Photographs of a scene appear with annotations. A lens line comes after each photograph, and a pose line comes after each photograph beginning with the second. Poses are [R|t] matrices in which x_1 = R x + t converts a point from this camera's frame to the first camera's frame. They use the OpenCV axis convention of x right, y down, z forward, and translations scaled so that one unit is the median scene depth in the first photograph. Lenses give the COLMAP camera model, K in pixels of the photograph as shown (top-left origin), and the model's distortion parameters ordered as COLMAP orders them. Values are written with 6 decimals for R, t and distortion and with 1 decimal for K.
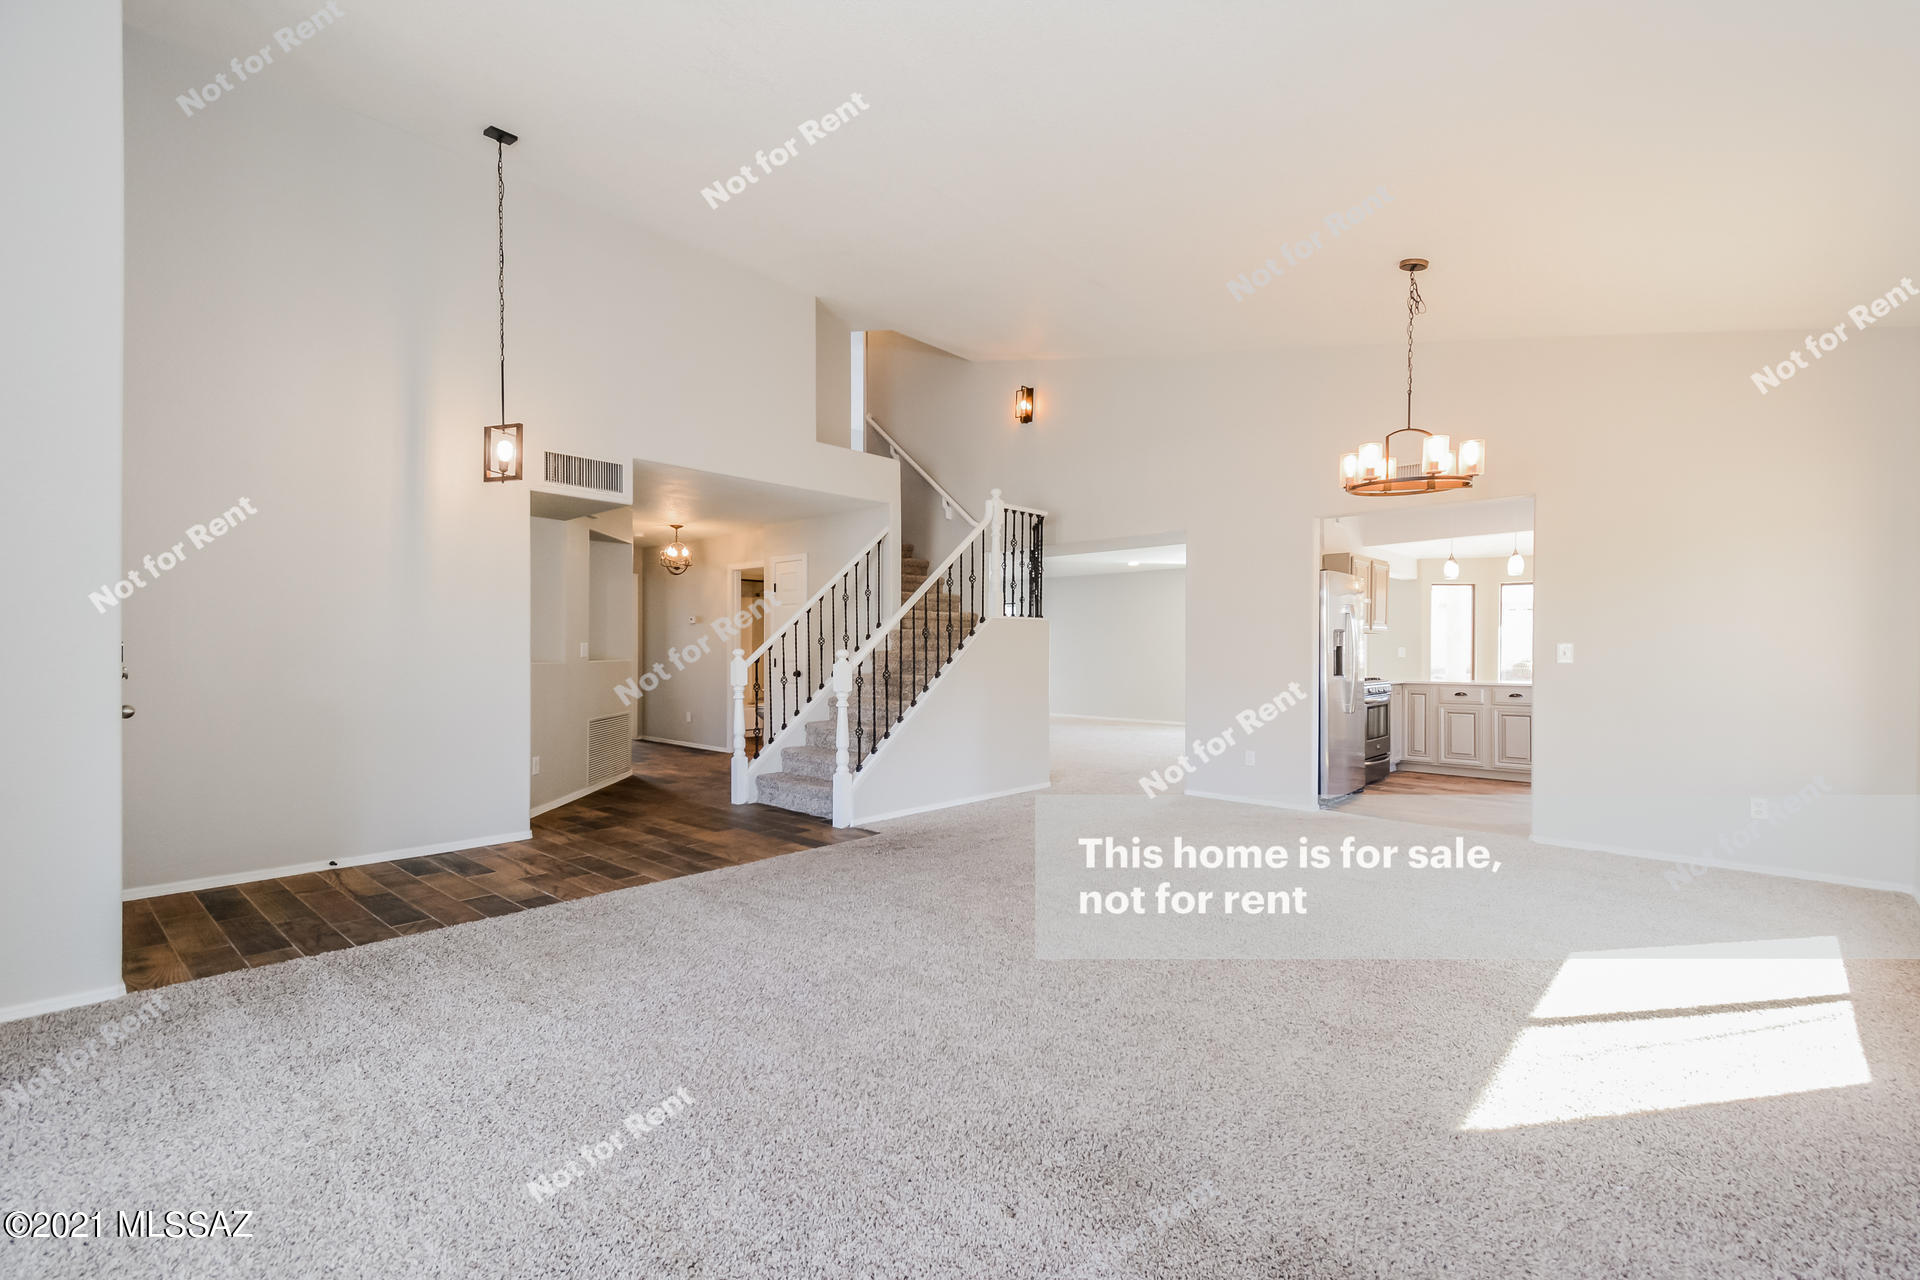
lens RADIAL K [[843.7, 0, 963.1], [0, 843.7, 649.7], [0, 0, 1]] dist [0.003642, -0.000072]
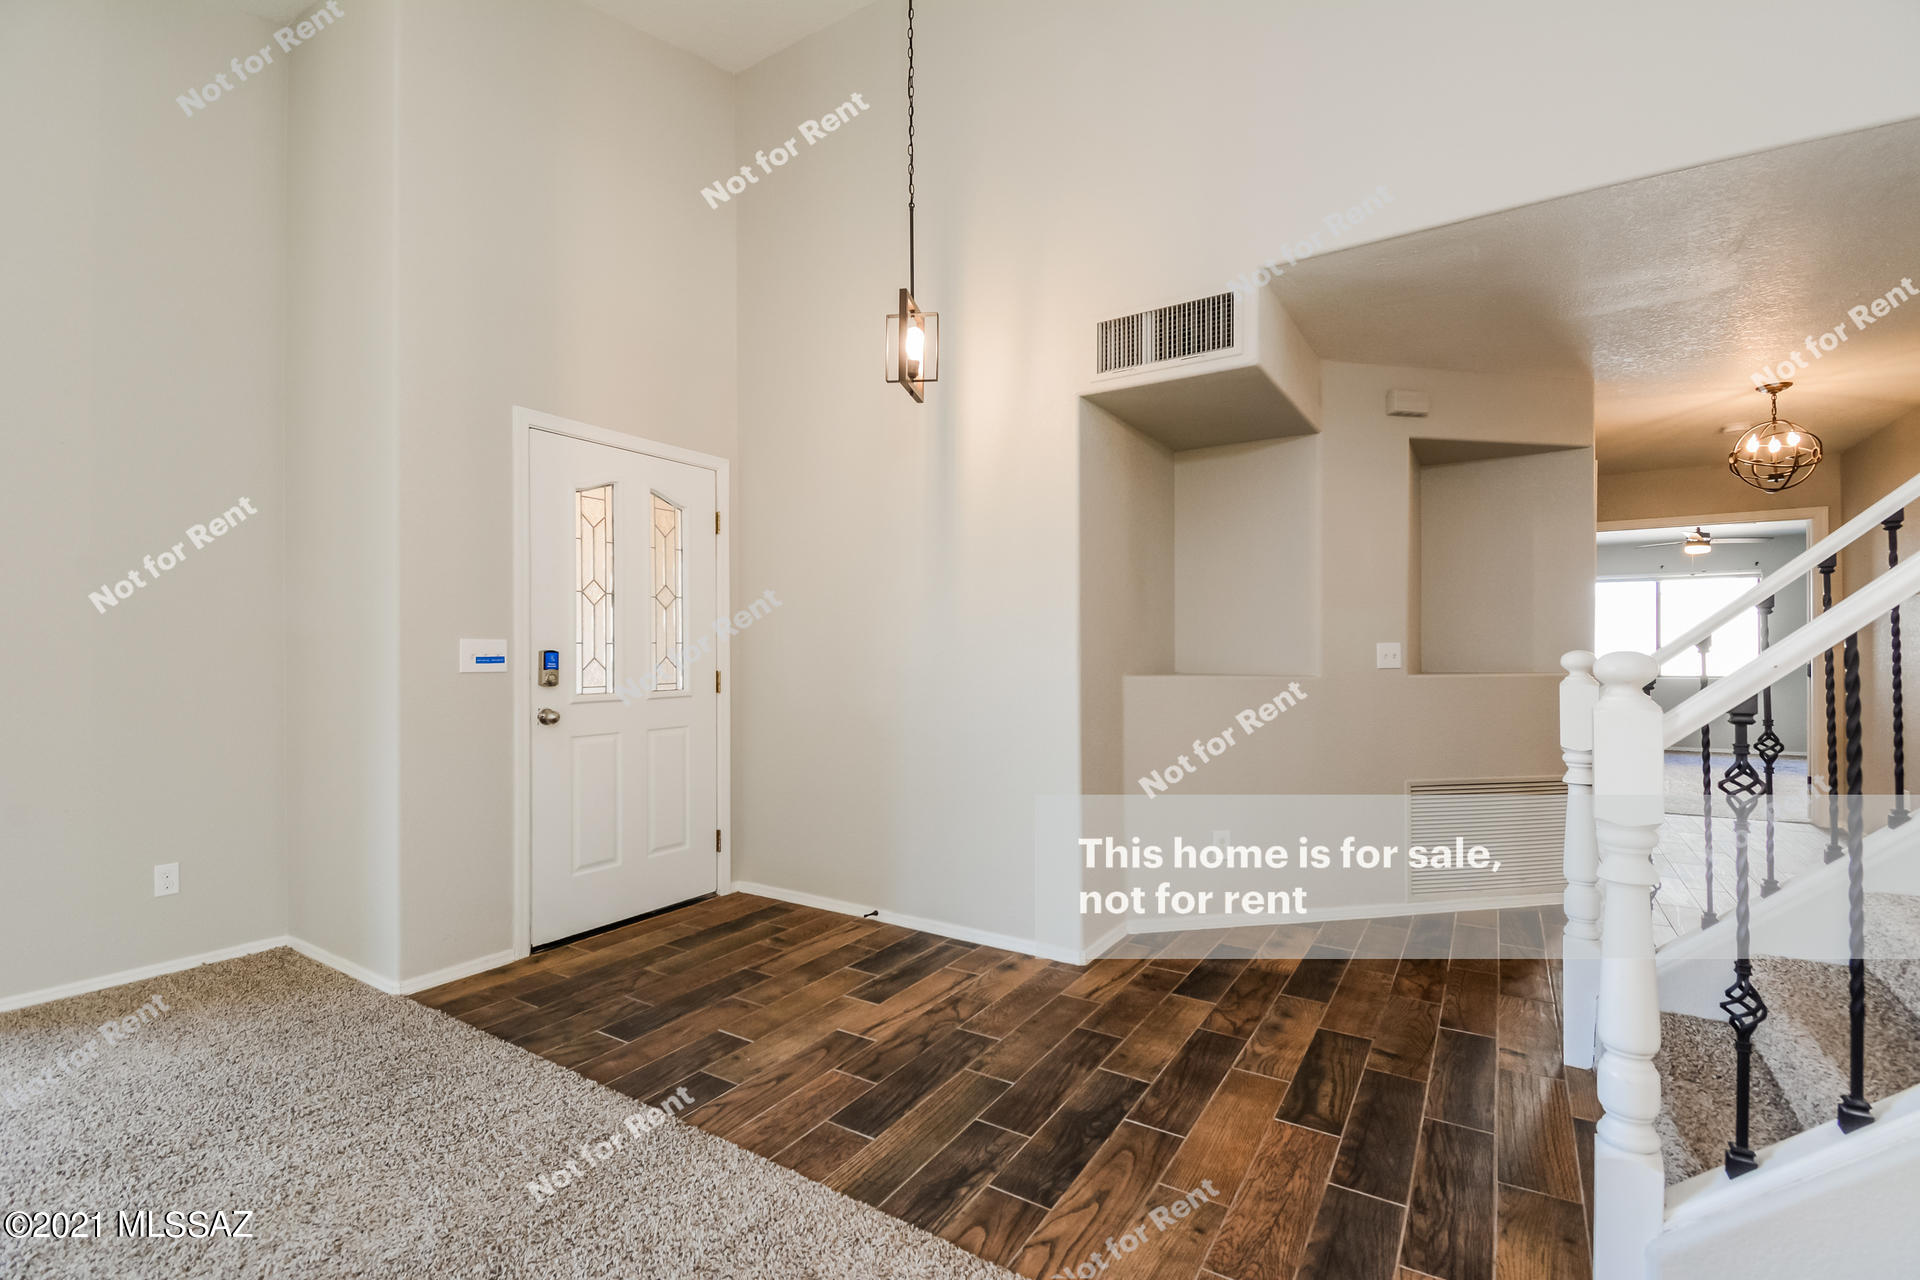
lens RADIAL K [[843.7, 0, 958.3], [0, 843.7, 651.4], [0, 0, 1]] dist [0.003642, -0.000072]
pose [[0.172273, -0.002063, -0.985047, 0.093785], [0.004720, 0.999988, -0.001268, -0.003085], [0.985038, -0.004431, 0.172280, 1.005620]]
